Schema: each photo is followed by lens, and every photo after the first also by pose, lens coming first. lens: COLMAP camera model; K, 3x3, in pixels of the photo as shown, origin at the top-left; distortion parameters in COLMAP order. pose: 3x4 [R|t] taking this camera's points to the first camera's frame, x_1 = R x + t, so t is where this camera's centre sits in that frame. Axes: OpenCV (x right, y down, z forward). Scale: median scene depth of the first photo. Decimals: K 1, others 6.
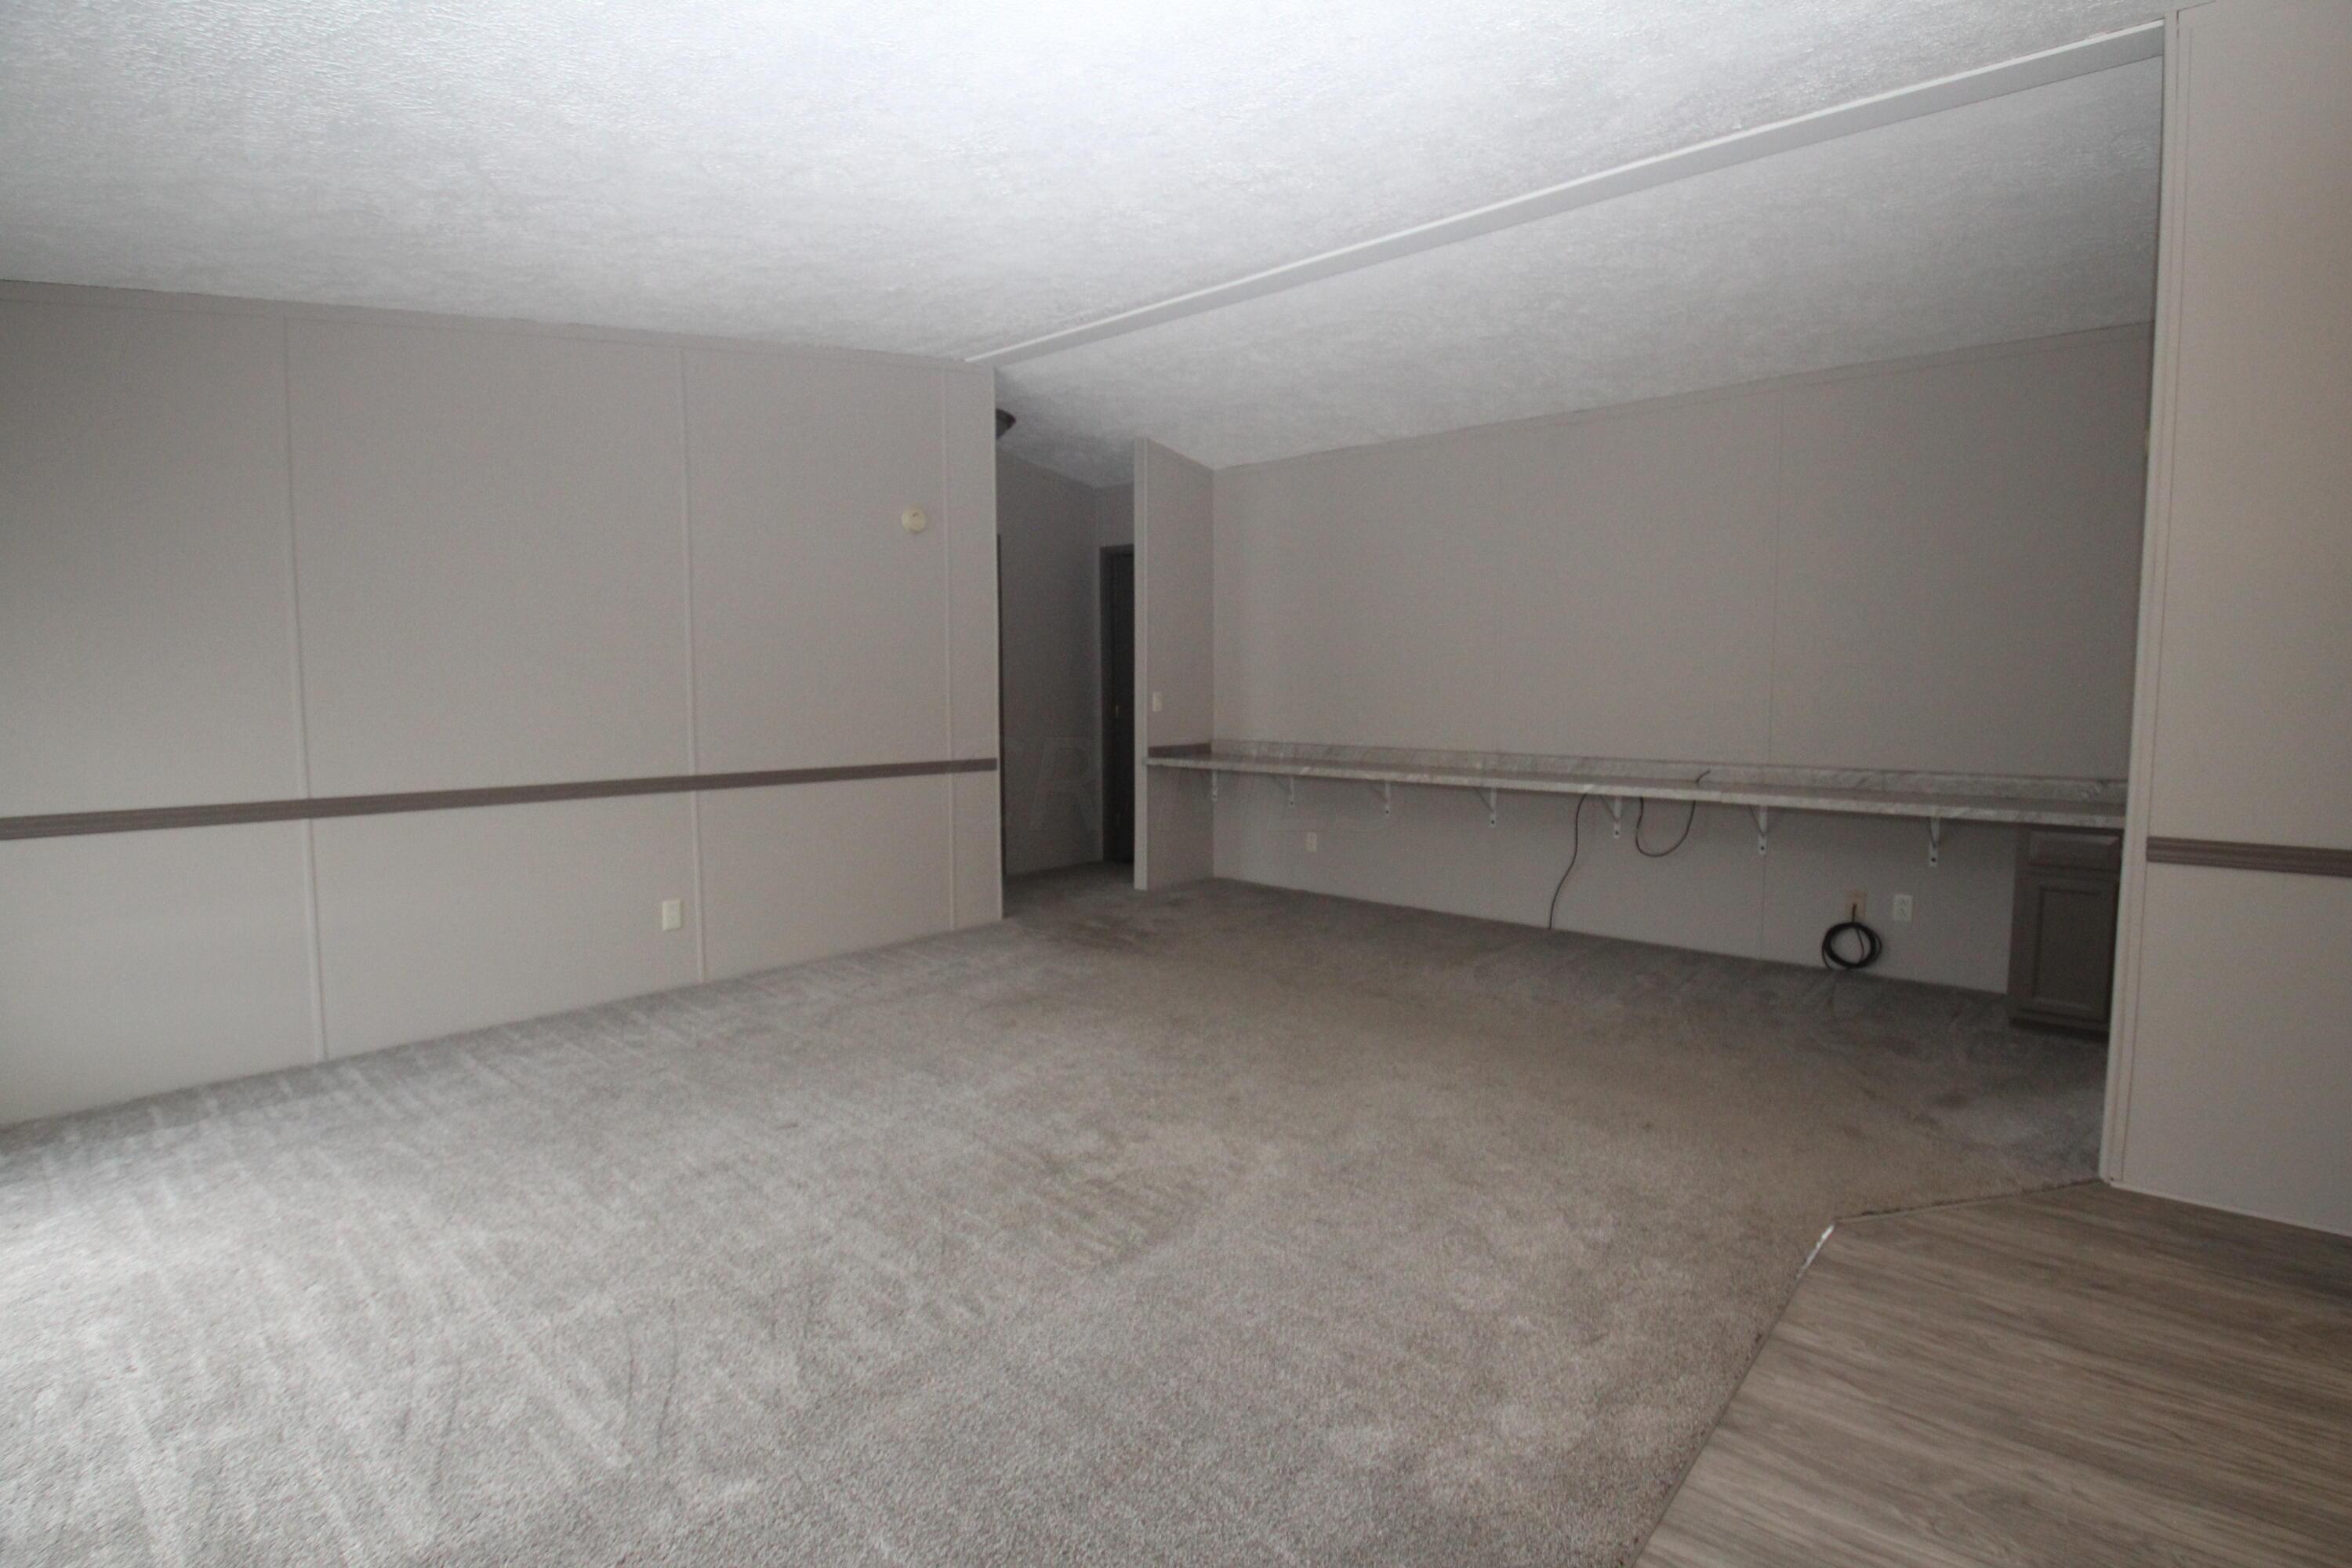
lens RADIAL K [[1112.4, 0, 1181.4], [0, 1112.4, 775.5], [0, 0, 1]] dist [0.002559, -0.021157]
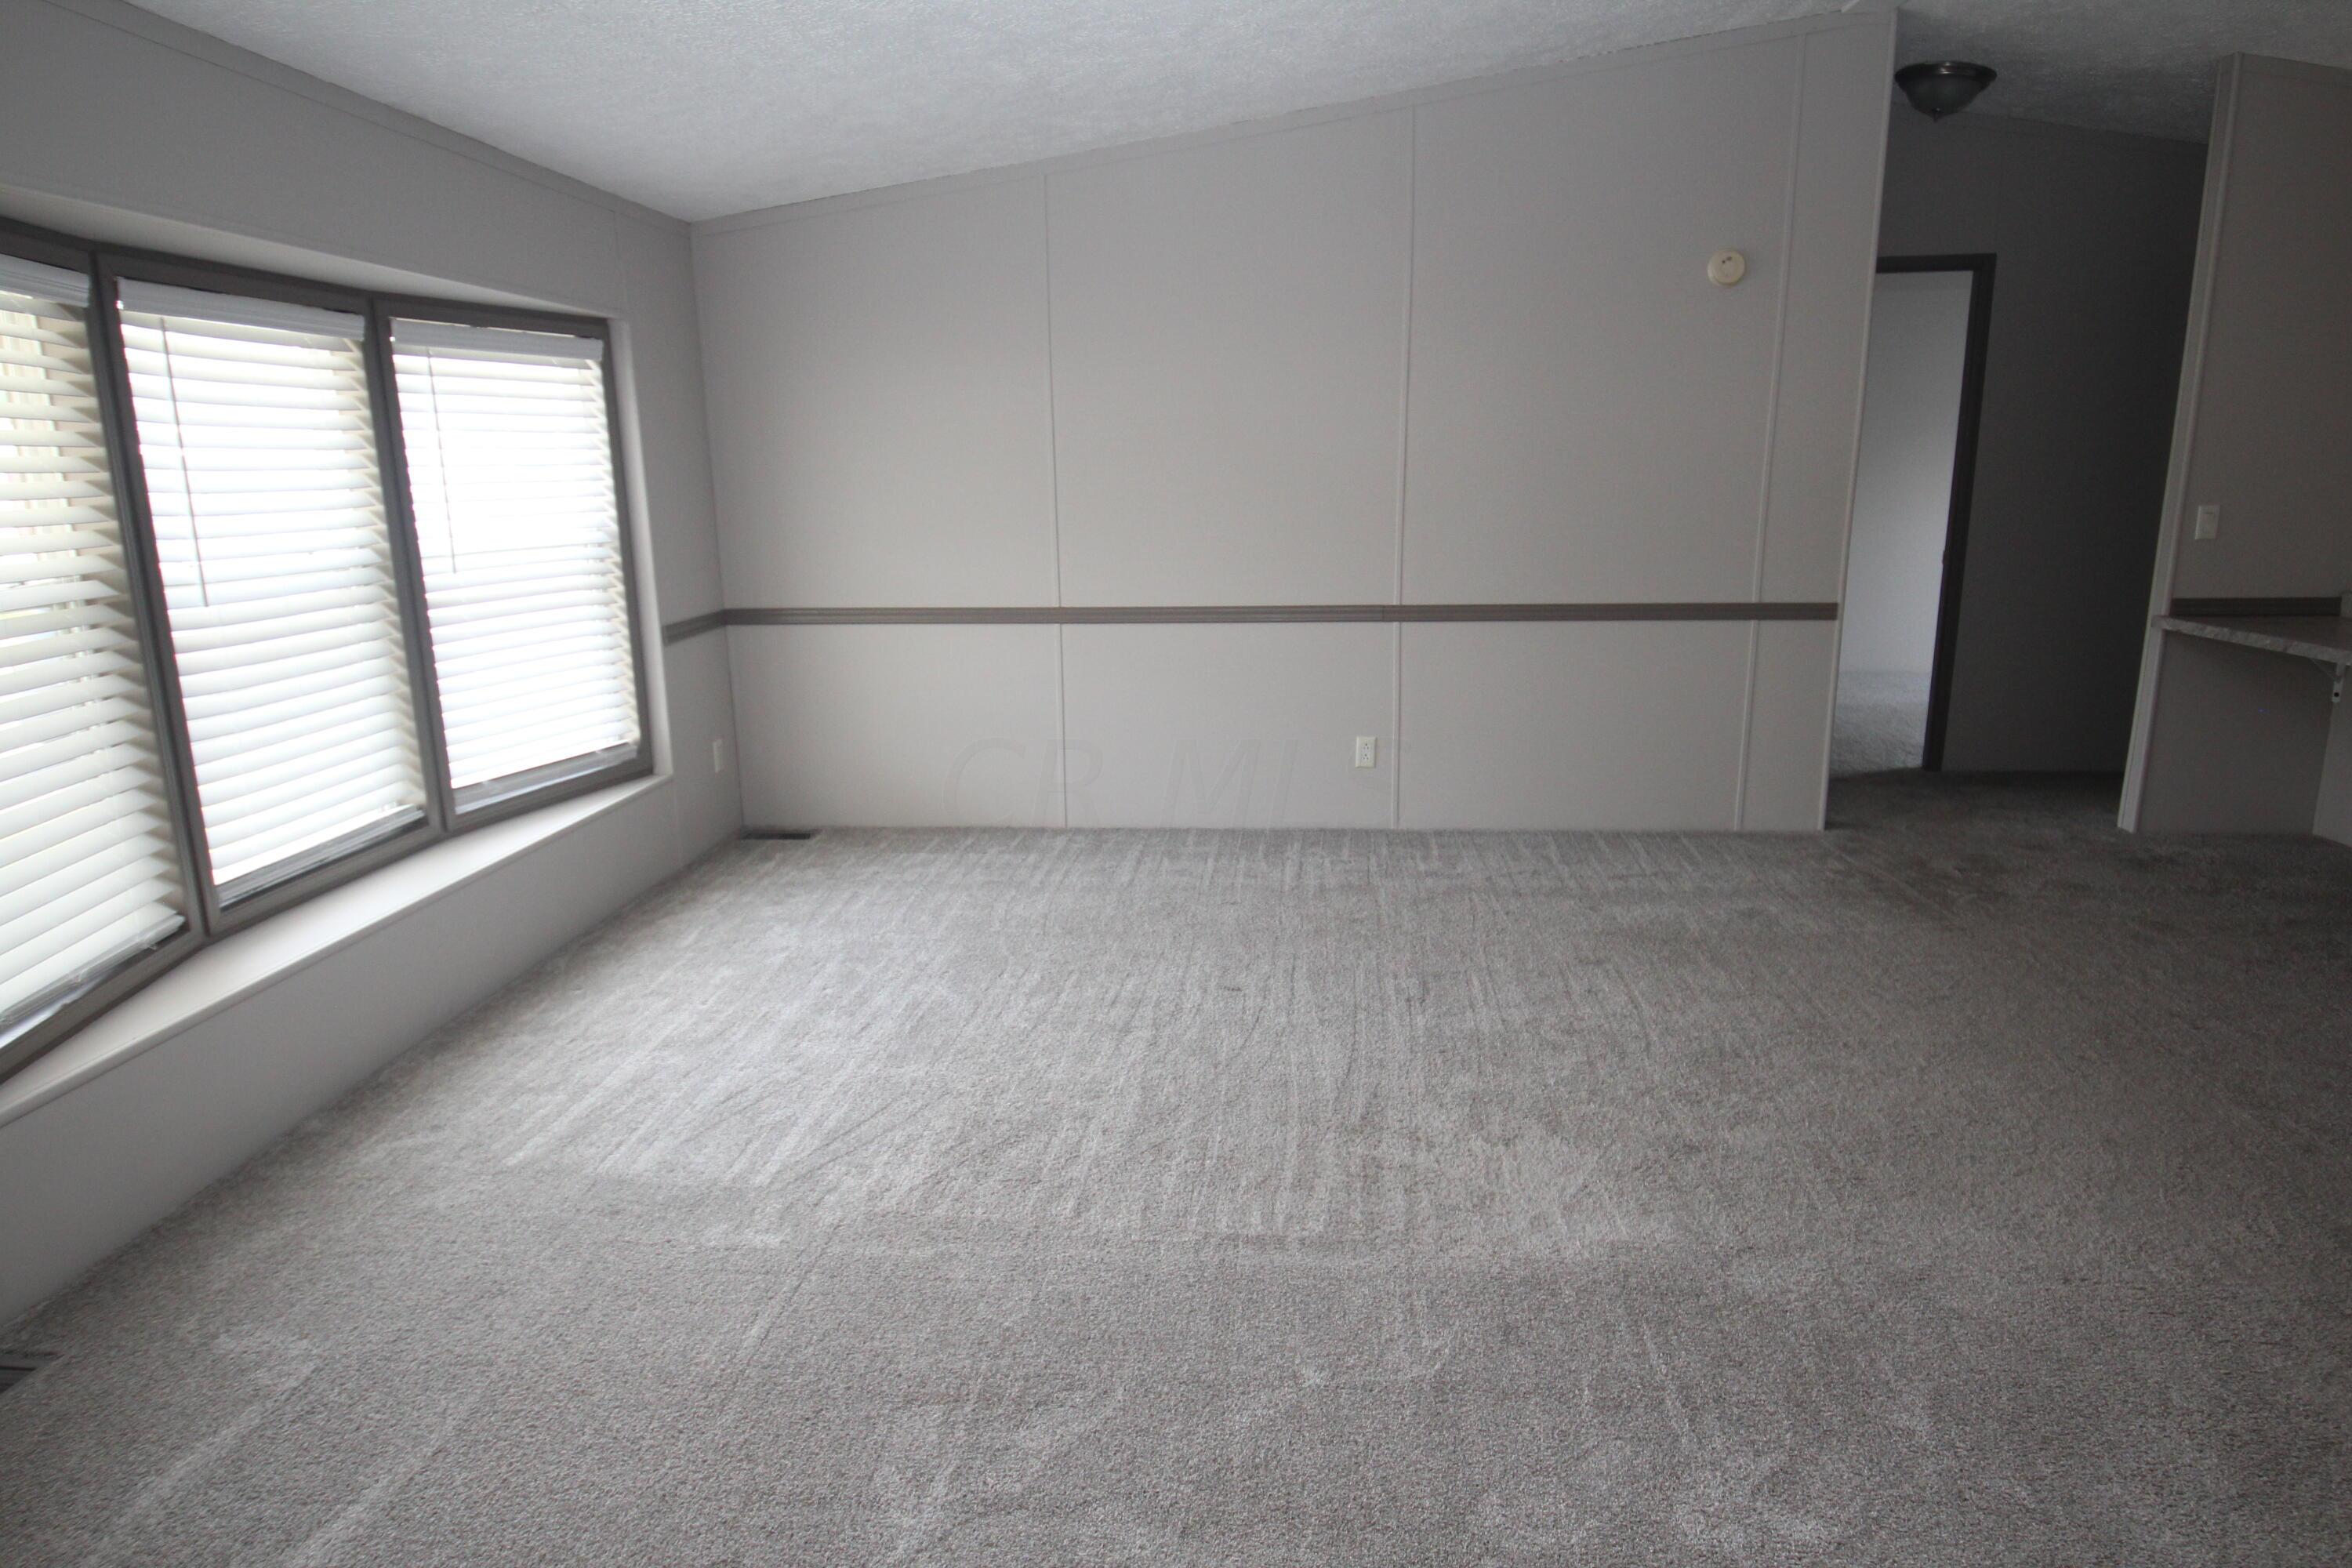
lens RADIAL K [[1344.4, 0, 1184.6], [0, 1344.4, 781.4], [0, 0, 1]] dist [0.041846, -0.066565]
pose [[0.596260, 0.176271, -0.783200, 0.485998], [-0.052334, 0.982056, 0.181183, -0.068569], [0.801084, -0.067044, 0.594786, 0.272440]]
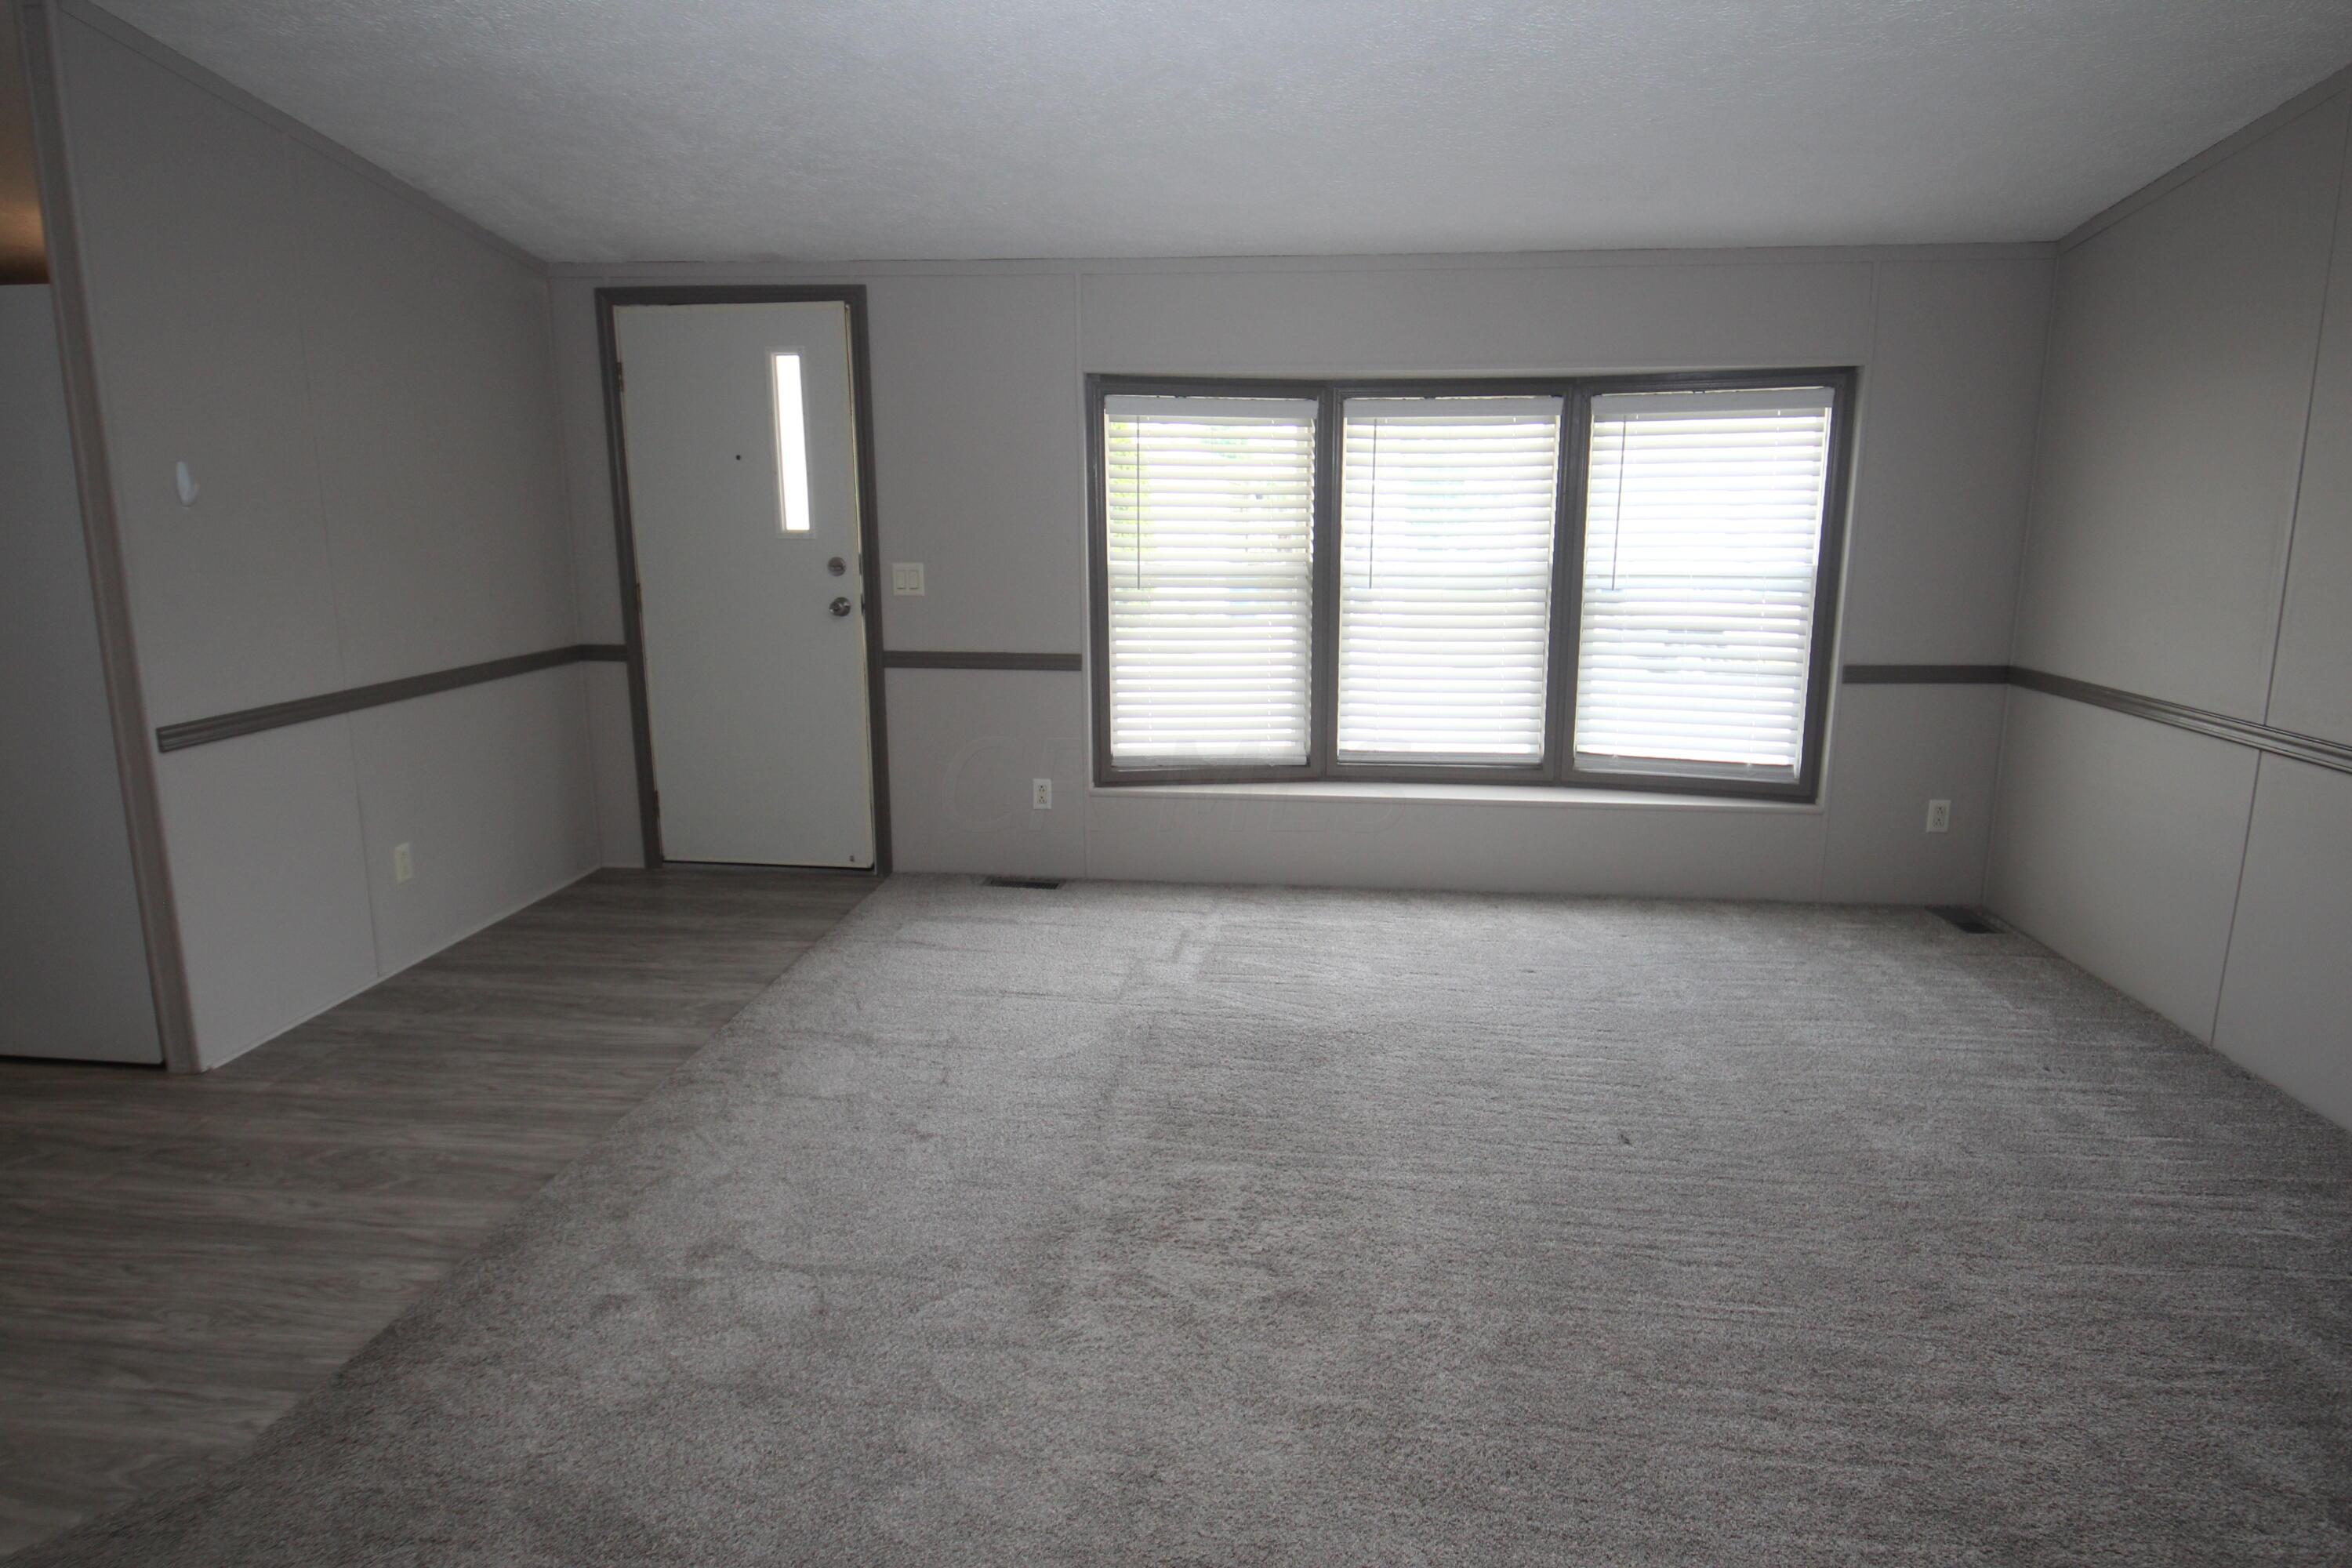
lens RADIAL K [[1356.5, 0, 1173.6], [0, 1356.5, 775.1], [0, 0, 1]] dist [0.044956, -0.053230]
pose [[-0.823772, 0.111735, -0.555801, 0.423407], [-0.045198, 0.964321, 0.260850, -0.176960], [0.565116, 0.240002, -0.789330, 1.476806]]
